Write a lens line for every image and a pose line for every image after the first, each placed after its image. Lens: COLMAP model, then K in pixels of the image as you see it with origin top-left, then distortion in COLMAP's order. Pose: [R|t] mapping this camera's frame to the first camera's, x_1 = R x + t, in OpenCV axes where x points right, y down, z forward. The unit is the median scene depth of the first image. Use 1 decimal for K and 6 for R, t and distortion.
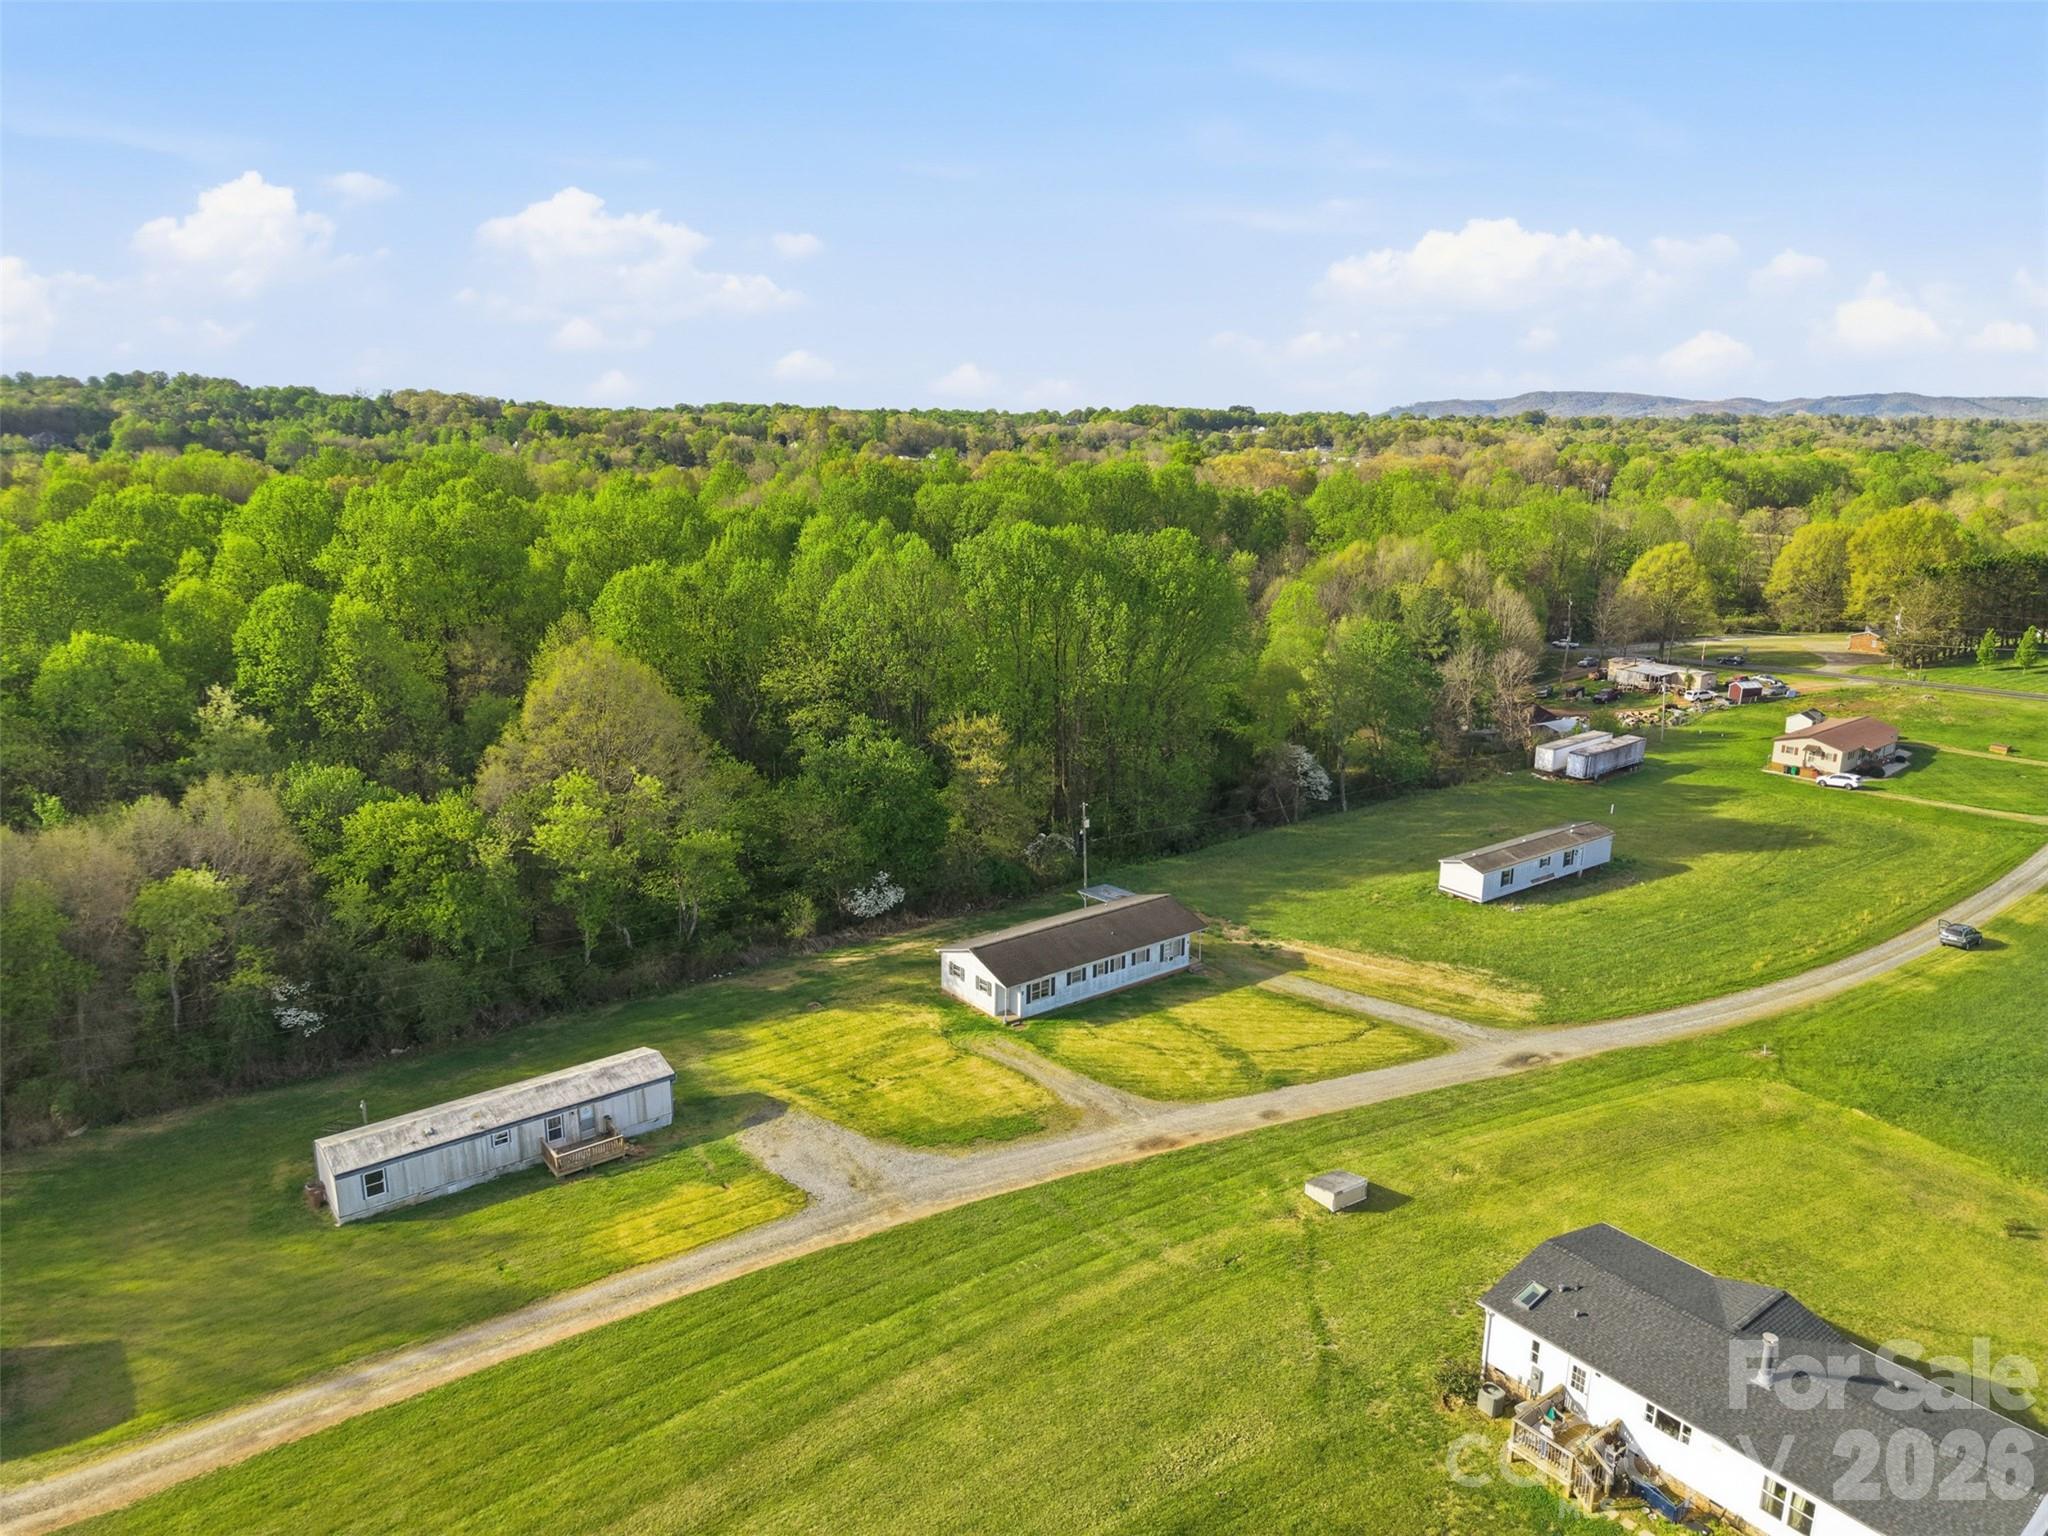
lens RADIAL K [[1366.3, 0, 1021.4], [0, 1366.3, 767.7], [0, 0, 1]] dist [0.048894, -0.059985]
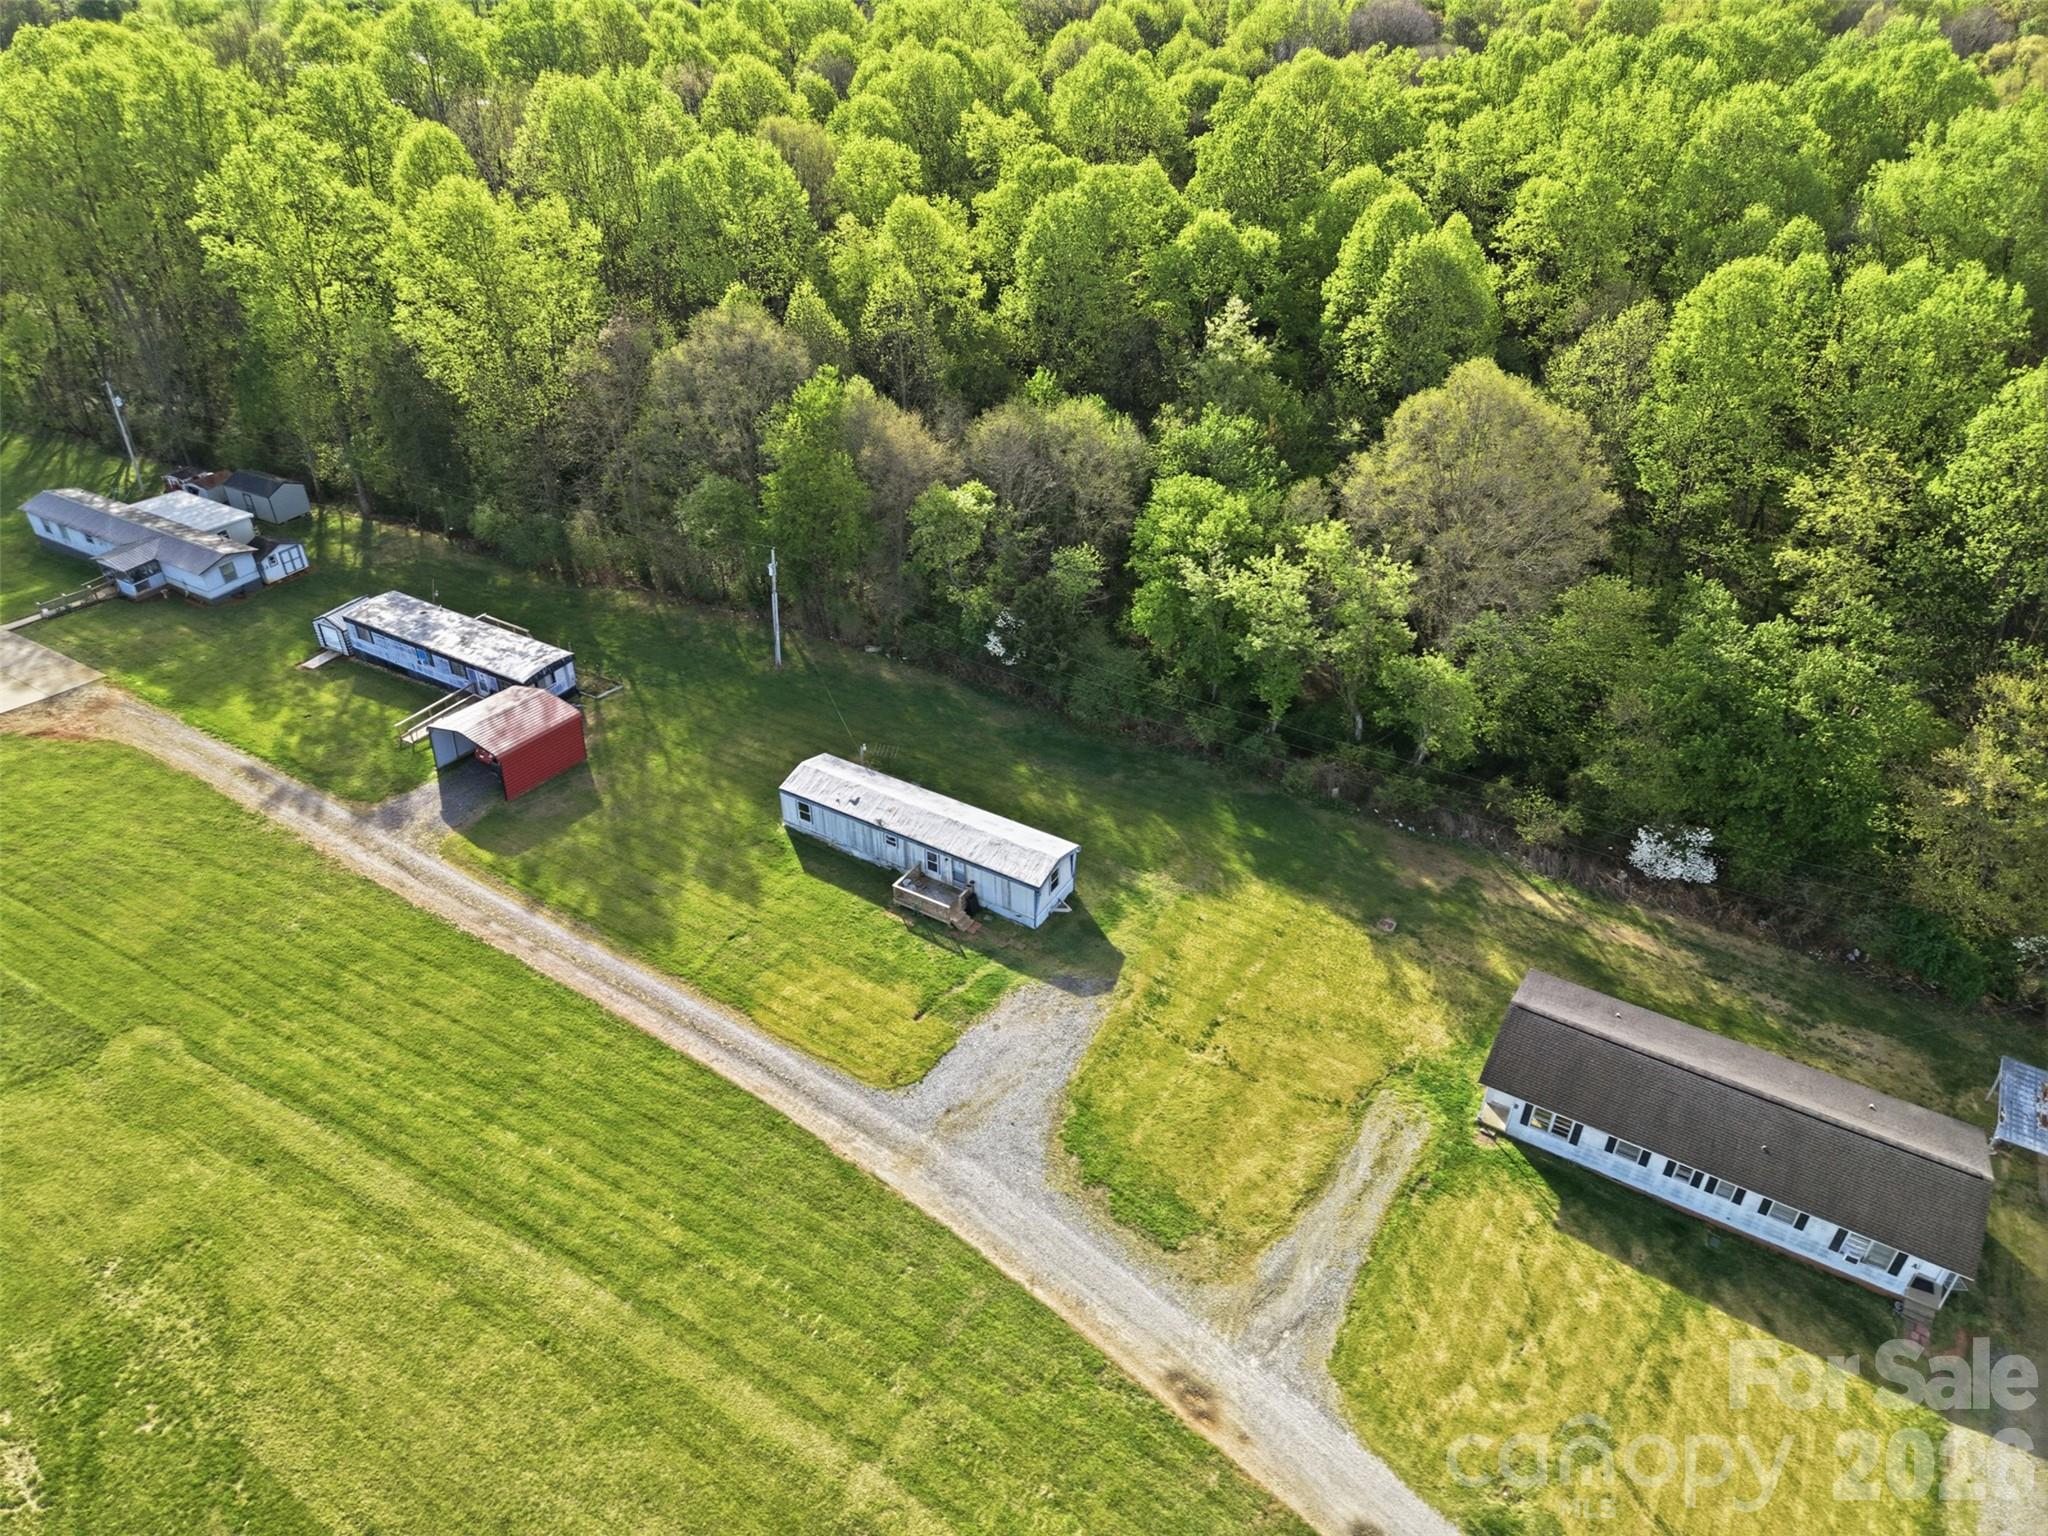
lens RADIAL K [[1372.5, 0, 1024.0], [0, 1372.5, 768.0], [0, 0, 1]] dist [0.022707, -0.021030]
pose [[0.349559, 0.526370, -0.775076, 0.353977], [-0.222229, 0.850238, 0.477189, -0.241919], [0.910177, 0.005439, 0.414183, 0.518720]]
